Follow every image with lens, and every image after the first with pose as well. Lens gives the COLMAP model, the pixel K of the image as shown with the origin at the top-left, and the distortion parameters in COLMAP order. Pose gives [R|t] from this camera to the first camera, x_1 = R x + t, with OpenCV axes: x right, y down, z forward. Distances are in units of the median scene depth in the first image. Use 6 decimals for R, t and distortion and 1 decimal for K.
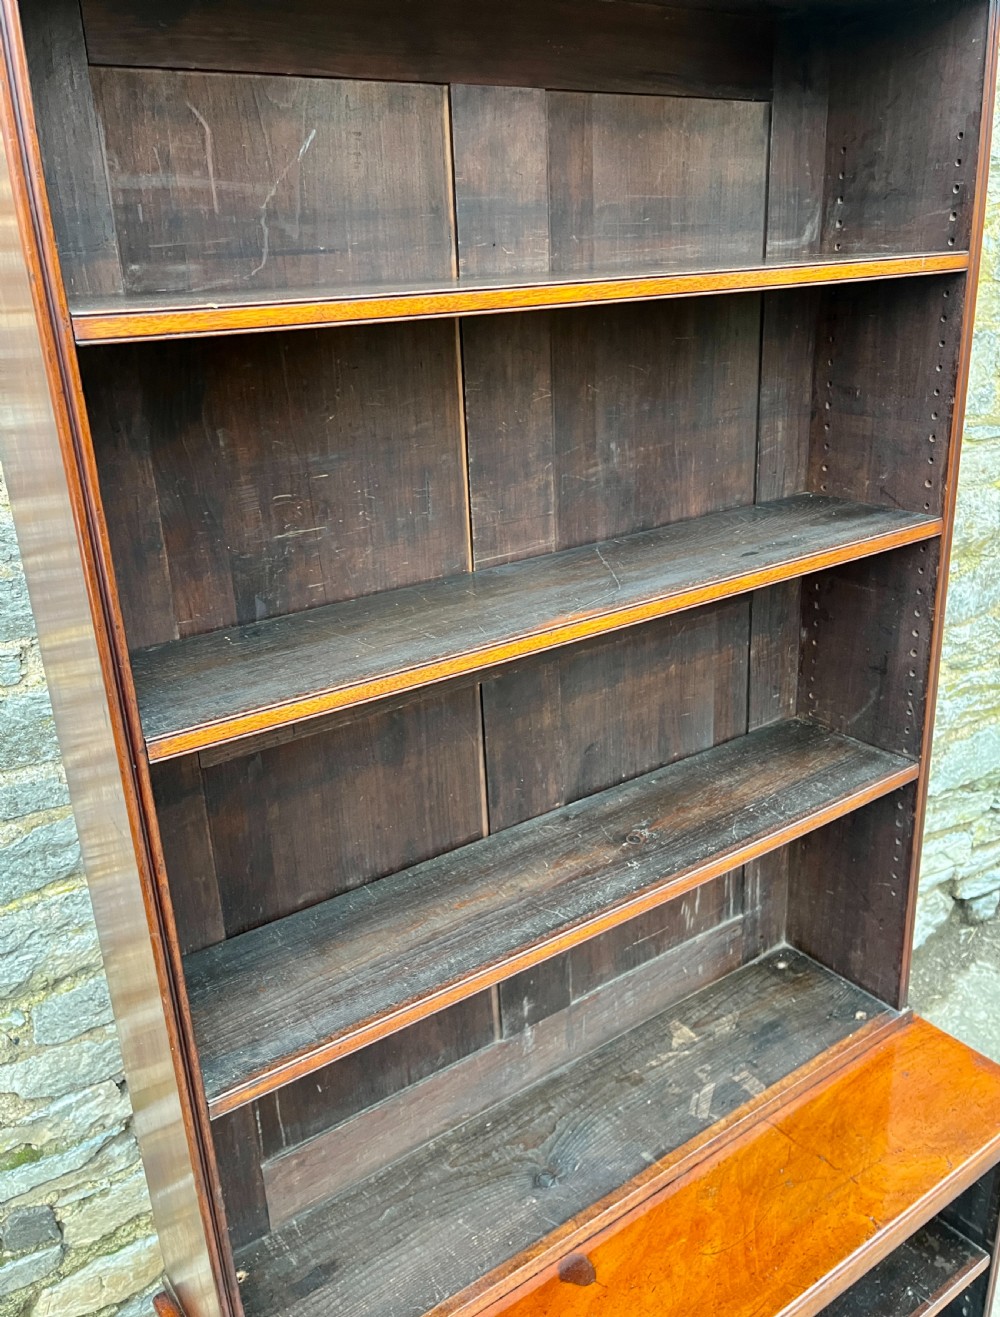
lens RADIAL K [[1070.9, 0, 499.9], [0, 1070.9, 633.6], [0, 0, 1]] dist [0.039135, -0.050395]
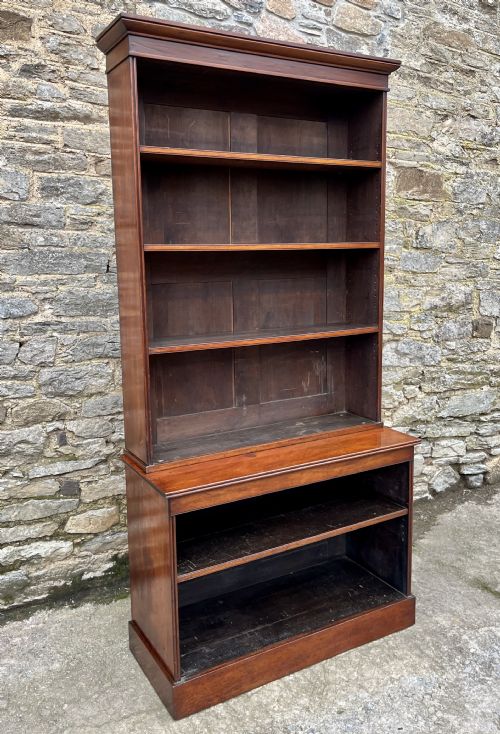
lens RADIAL K [[636.6, 0, 239.1], [0, 636.6, 344.5], [0, 0, 1]] dist [0.042062, -0.025531]
pose [[0.994464, 0.042762, -0.095988, 0.185603], [-0.060012, 0.980955, -0.184729, 0.559495], [0.086260, 0.189467, 0.978091, -0.830527]]
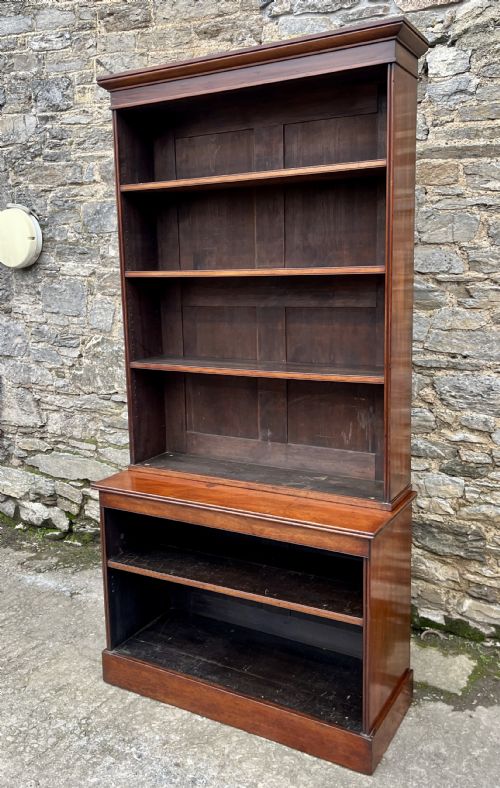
lens RADIAL K [[712.0, 0, 234.1], [0, 712.0, 379.2], [0, 0, 1]] dist [0.041028, -0.014412]
pose [[0.416945, 0.176110, -0.891707, 1.718403], [-0.298016, 0.953306, 0.048929, 0.155509], [0.858687, 0.245342, 0.449960, 0.042902]]
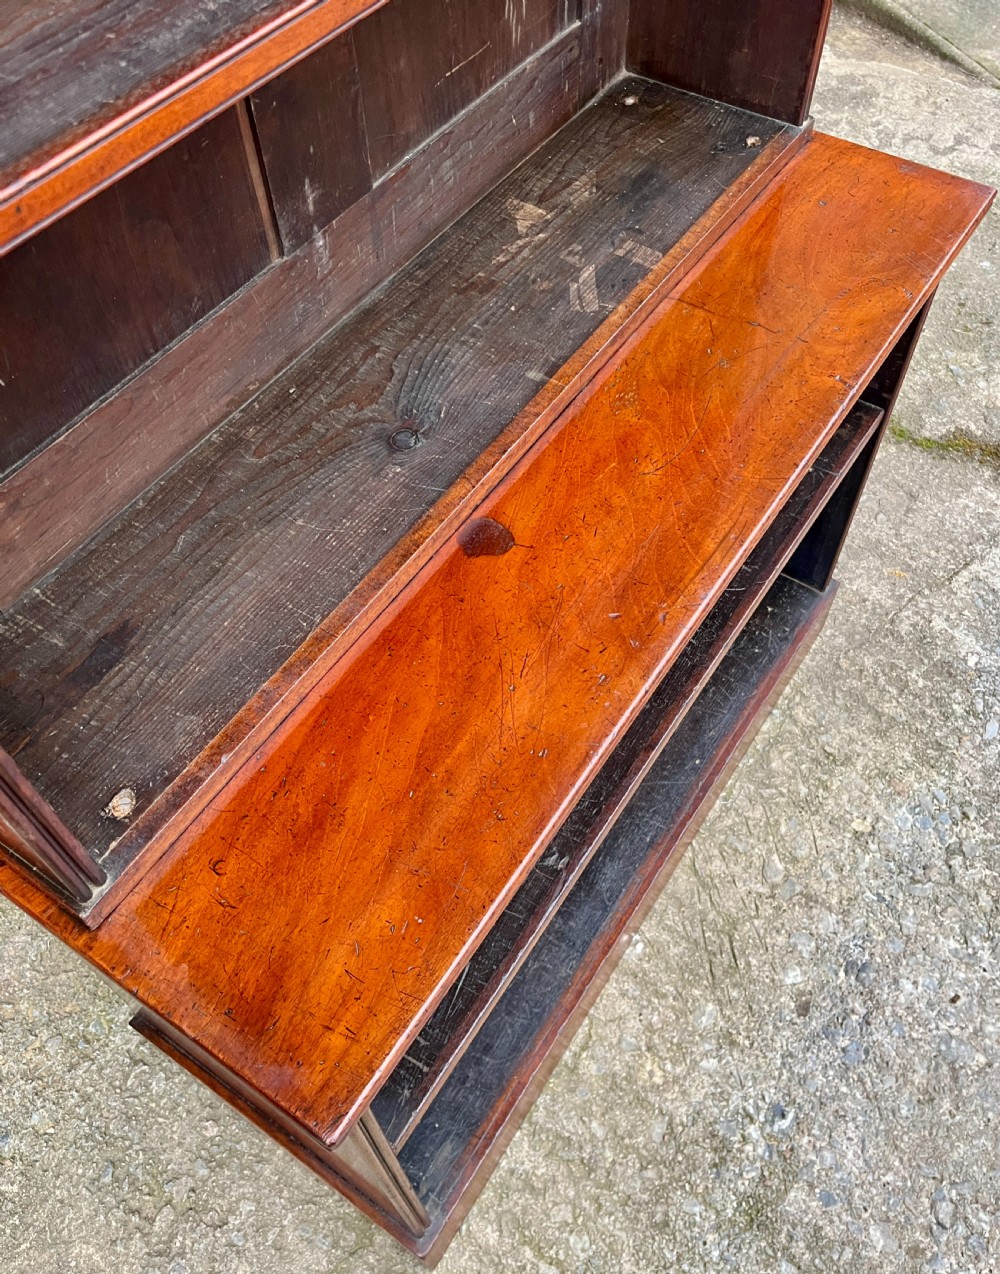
lens RADIAL K [[1063.0, 0, 501.2], [0, 1063.0, 609.7], [0, 0, 1]] dist [0.042465, -0.049070]
pose [[0.934304, -0.273778, 0.228301, -0.079191], [0.100892, 0.817337, 0.567258, 0.218631], [-0.341901, -0.506958, 0.791263, 0.392257]]
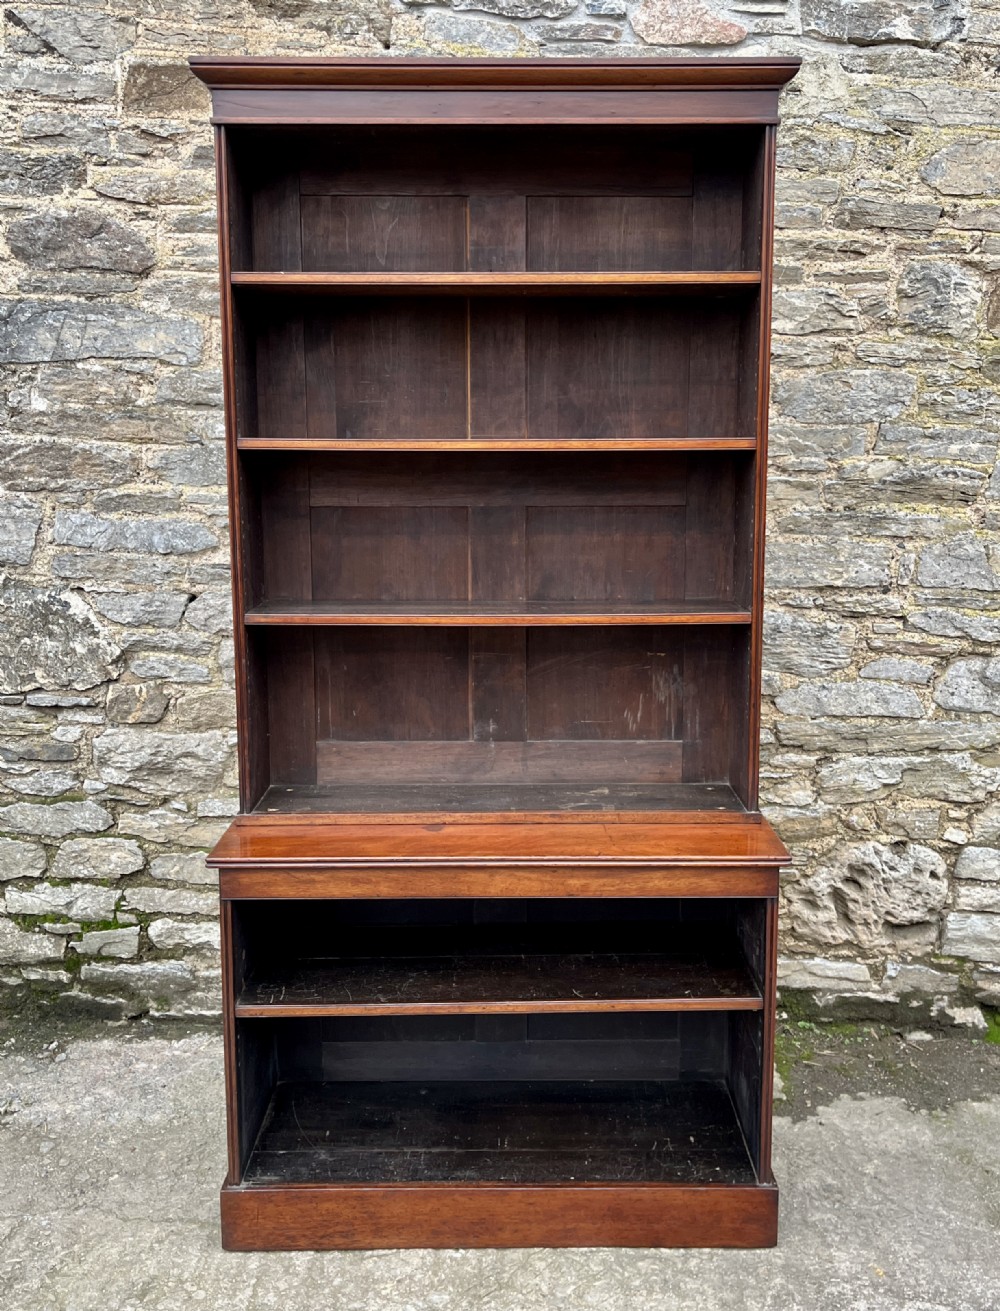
lens RADIAL K [[1247.4, 0, 509.3], [0, 1247.4, 626.6], [0, 0, 1]] dist [0.034707, 0.000000]
pose [[0.820526, 0.121308, -0.558589, 1.137921], [-0.222482, 0.967939, -0.116603, 0.436602], [0.526535, 0.219952, 0.821208, -0.597941]]
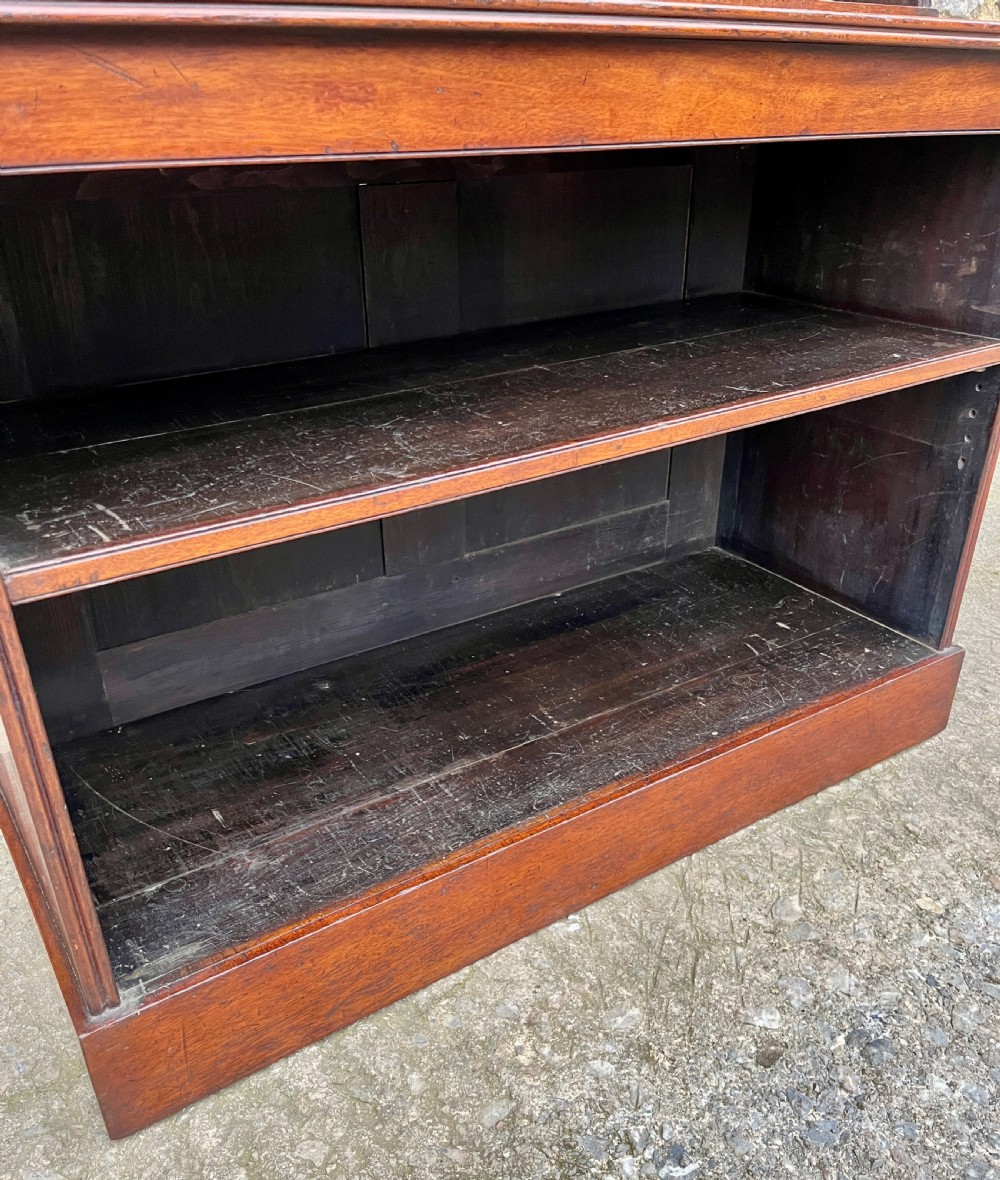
lens RADIAL K [[1006.7, 0, 504.4], [0, 1006.7, 668.8], [0, 0, 1]] dist [0.040567, -0.061527]
pose [[0.998869, 0.047539, 0.000078, 0.136996], [-0.046751, 0.982015, 0.182923, 0.778684], [0.008620, -0.182720, 0.983127, 0.308711]]
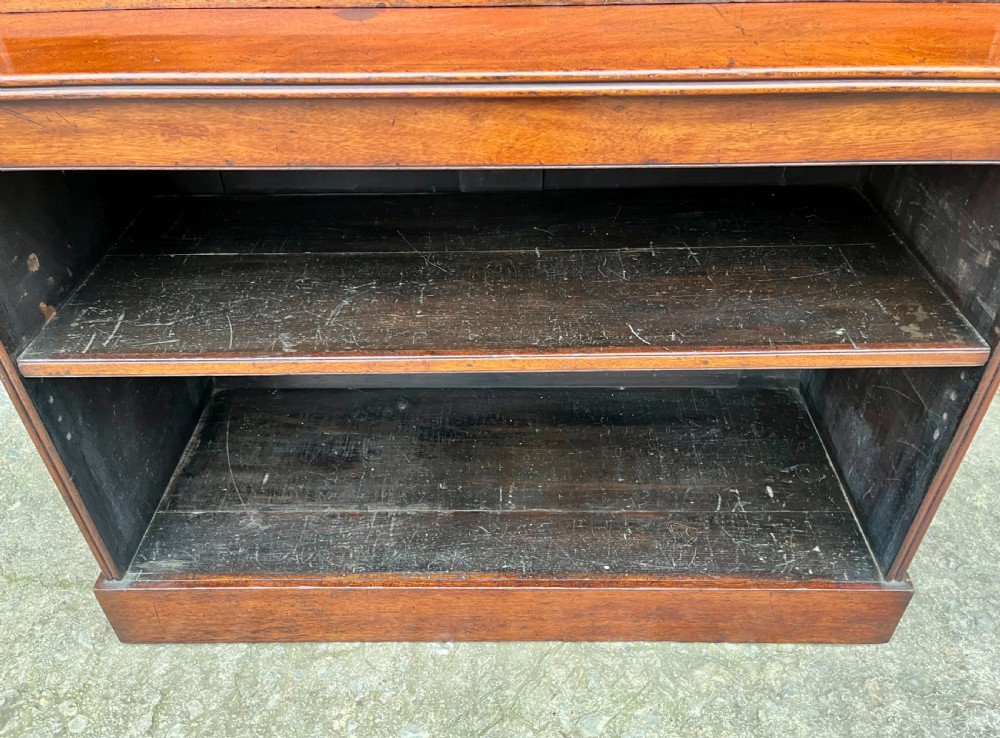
lens RADIAL K [[765.9, 0, 503.4], [0, 765.9, 371.7], [0, 0, 1]] dist [0.061070, -0.078318]
pose [[0.813899, 0.387004, -0.433354, 0.477961], [-0.217646, 0.894643, 0.390185, 0.524530], [0.538700, -0.223254, 0.812379, 0.466664]]
